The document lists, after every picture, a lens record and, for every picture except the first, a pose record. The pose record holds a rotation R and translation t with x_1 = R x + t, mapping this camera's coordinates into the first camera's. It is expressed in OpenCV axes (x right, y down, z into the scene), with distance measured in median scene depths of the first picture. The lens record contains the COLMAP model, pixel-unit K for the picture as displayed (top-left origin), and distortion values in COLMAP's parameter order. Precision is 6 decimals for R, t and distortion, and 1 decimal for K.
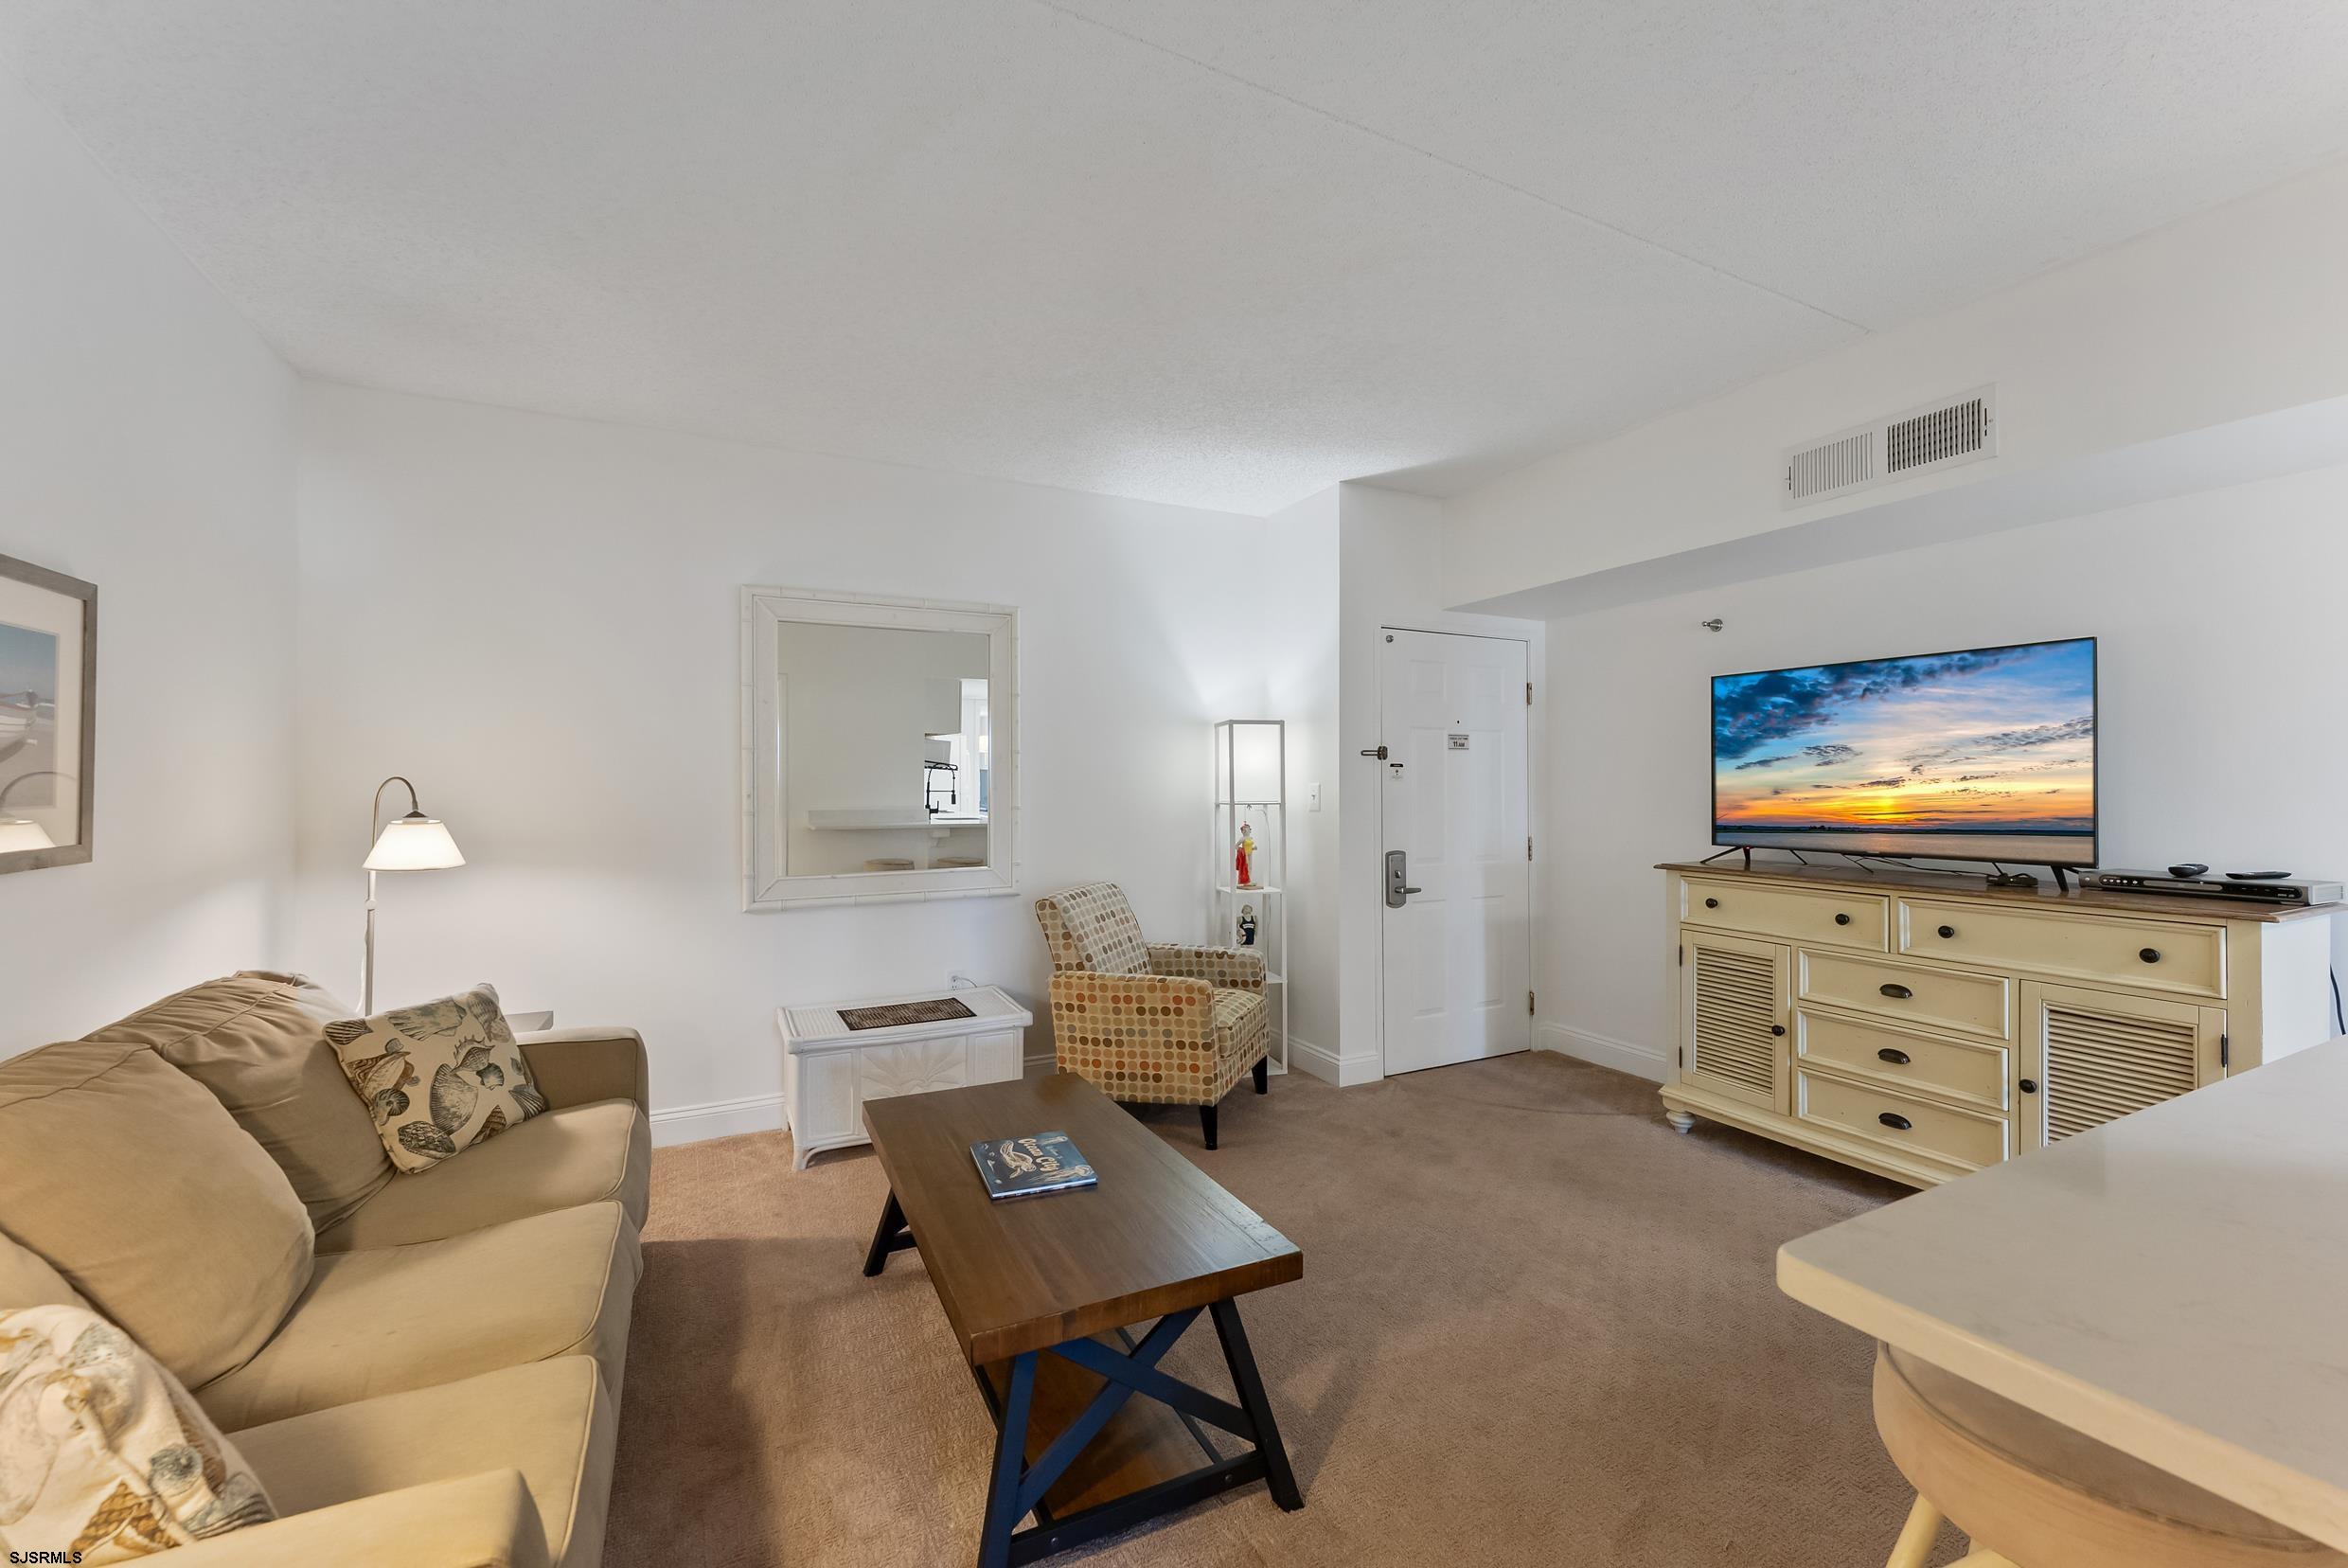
lens RADIAL K [[944.3, 0, 1193.0], [0, 944.3, 780.9], [0, 0, 1]] dist [0.000275, -0.000126]
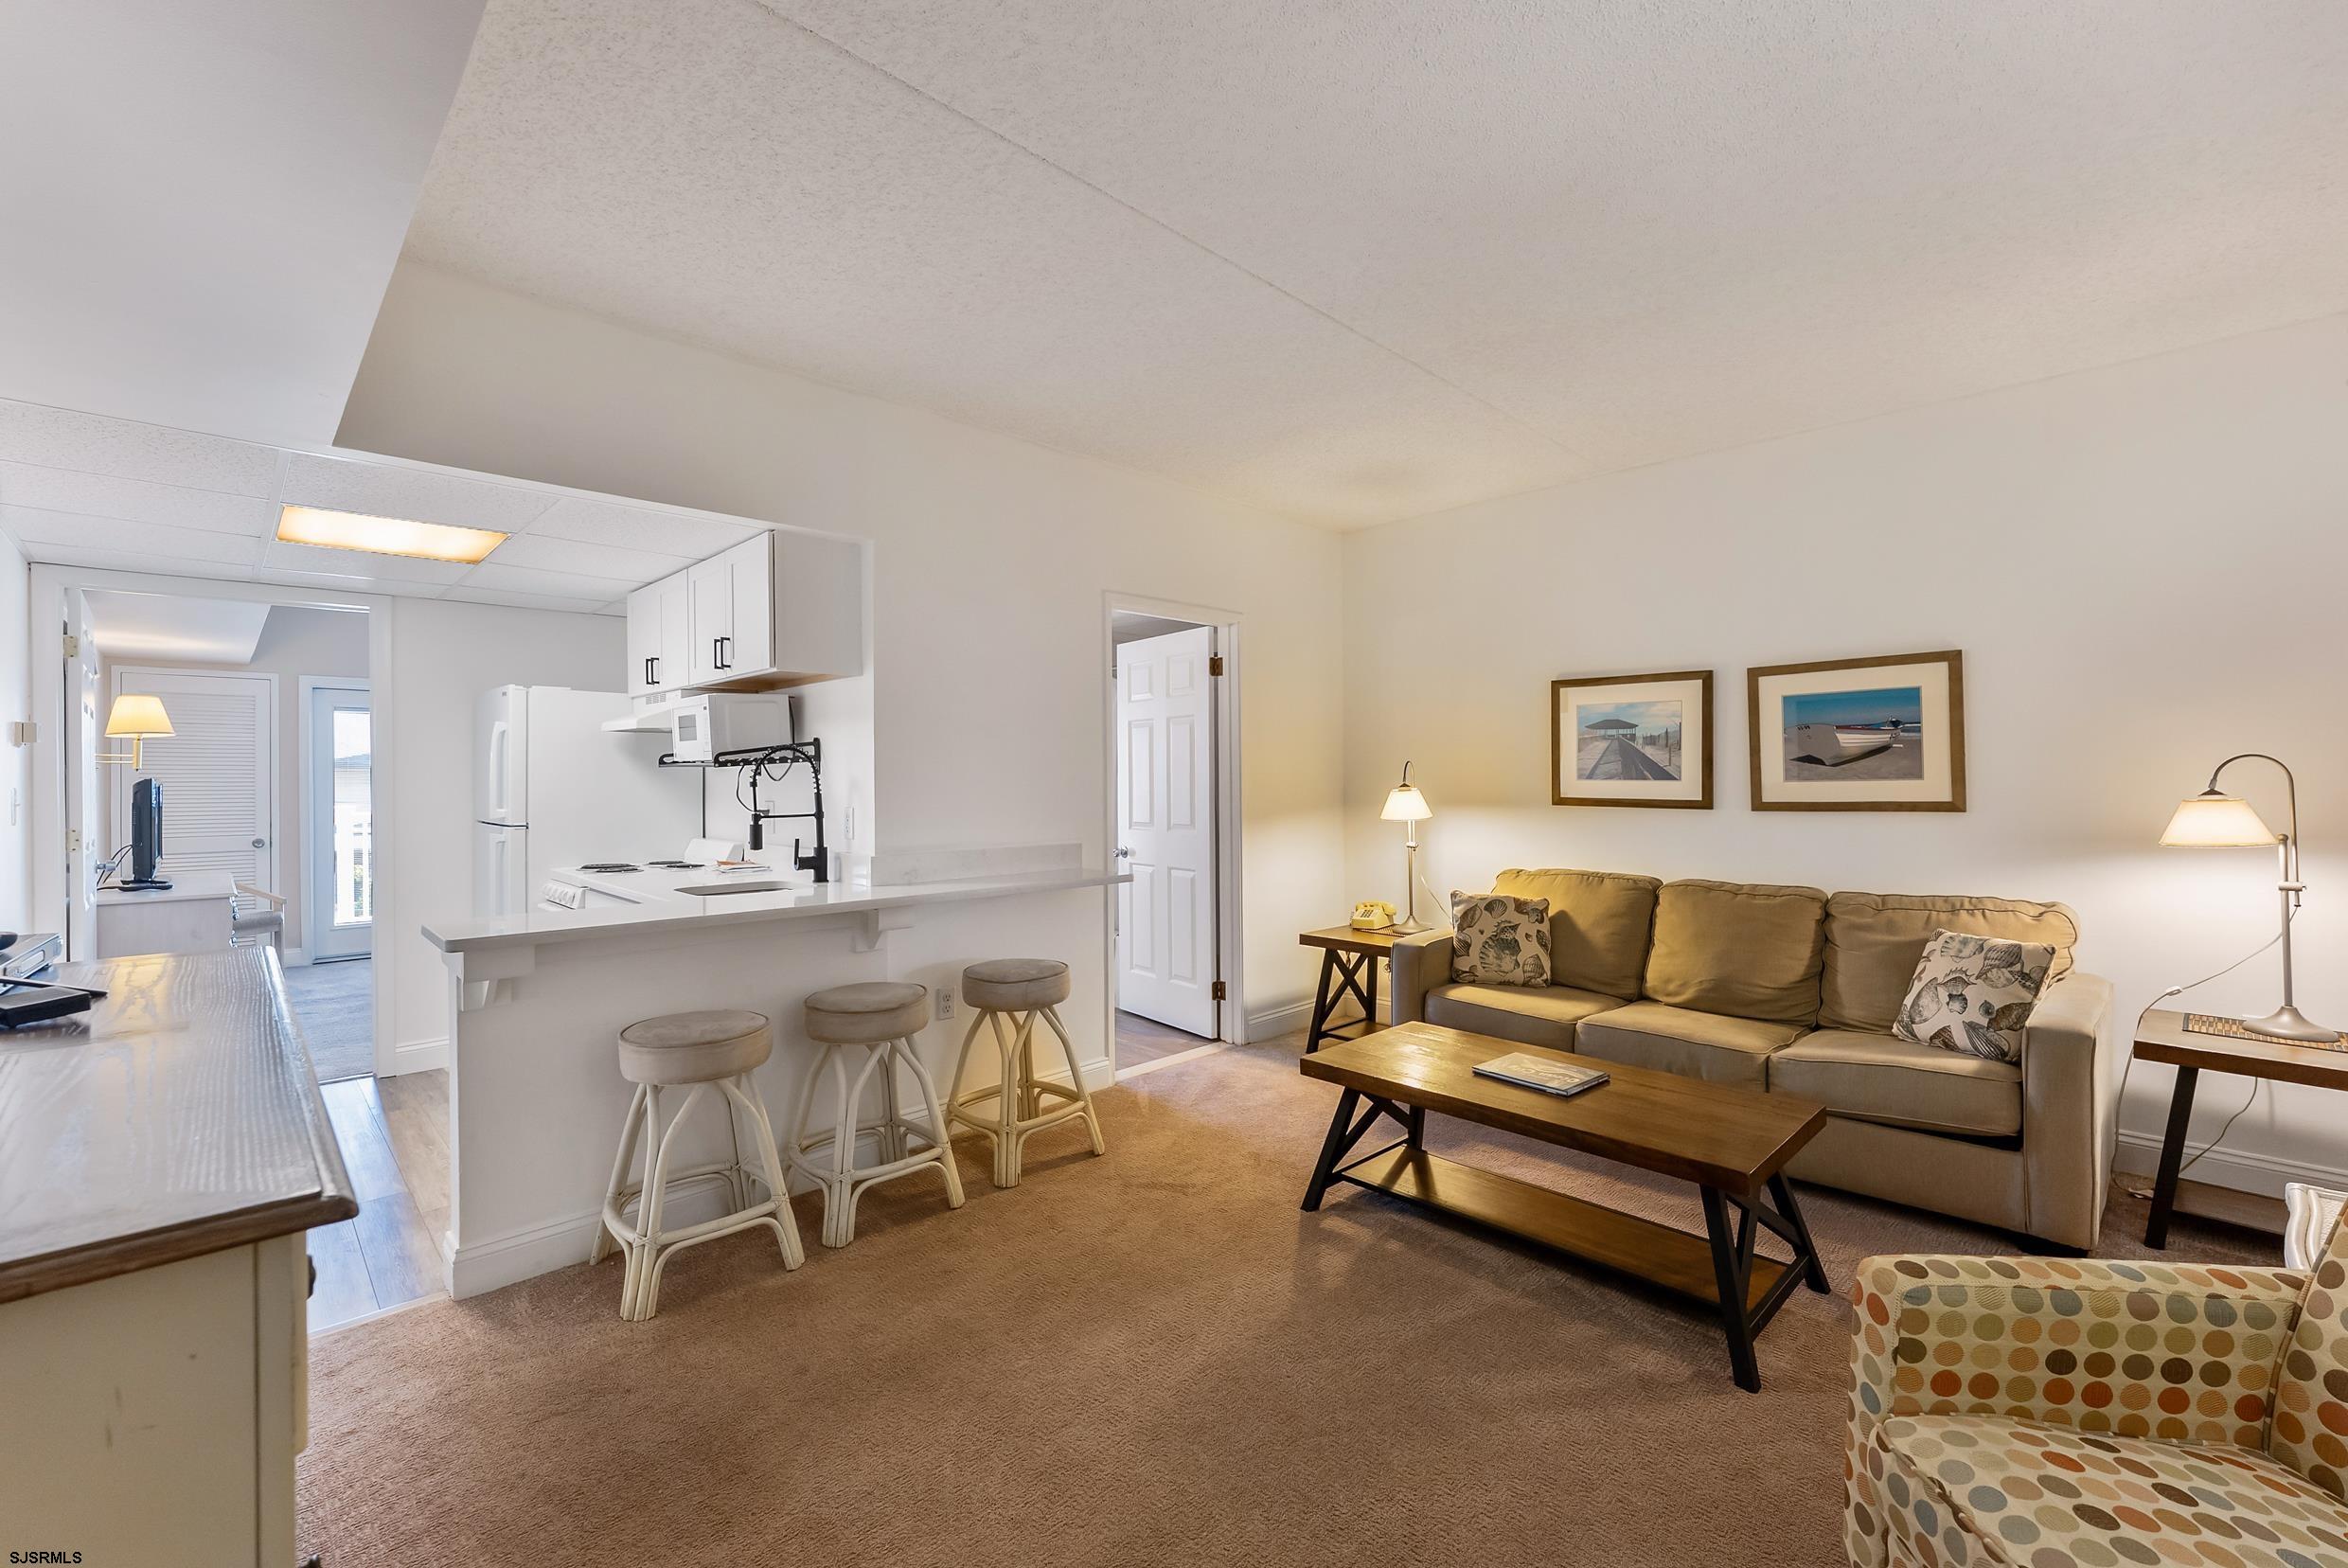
lens RADIAL K [[989.4, 0, 1165.7], [0, 989.4, 771.6], [0, 0, 1]] dist [0.003439, -0.000401]
pose [[-0.959530, 0.010391, -0.281413, 0.404964], [0.014673, 0.999806, -0.013111, 0.008263], [0.281222, -0.016709, -0.959497, 1.298978]]
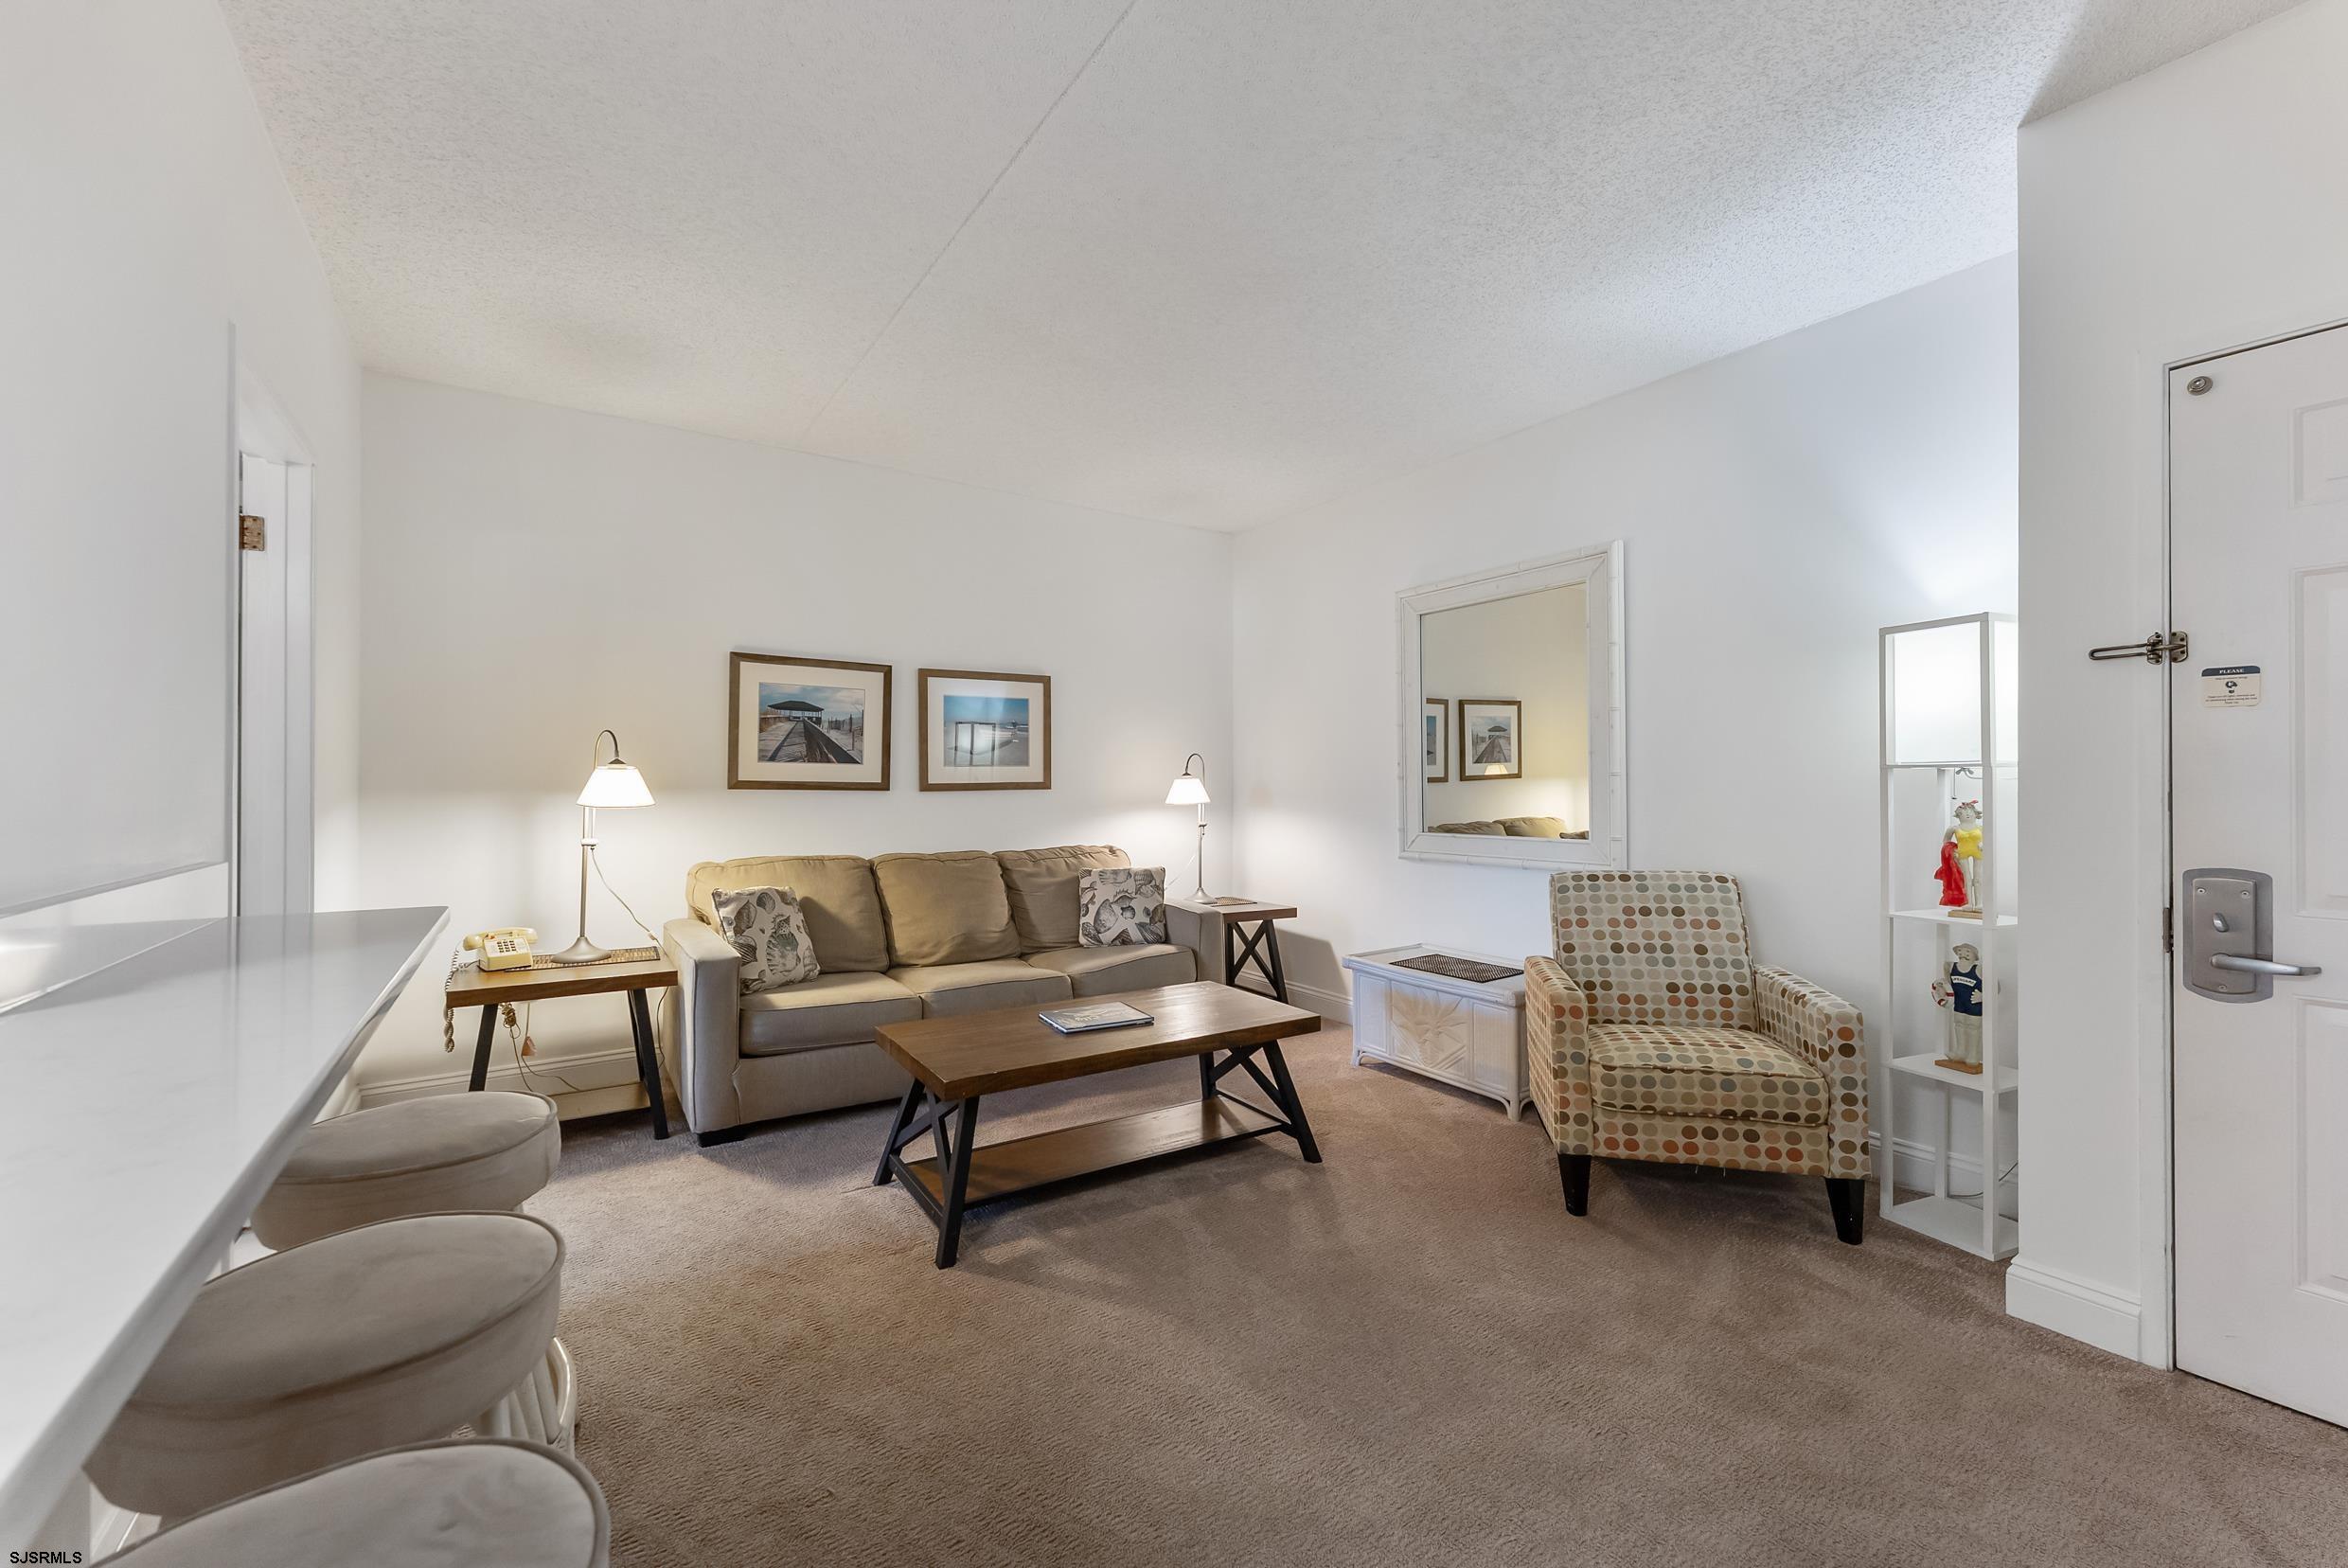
lens RADIAL K [[944.3, 0, 1174.0], [0, 944.3, 781.6], [0, 0, 1]] dist [0.000275, -0.000126]
pose [[0.111600, 0.000004, -0.993753, 0.733234], [0.007766, 0.999969, 0.000876, 0.037127], [0.993723, -0.007815, 0.111597, 0.587209]]
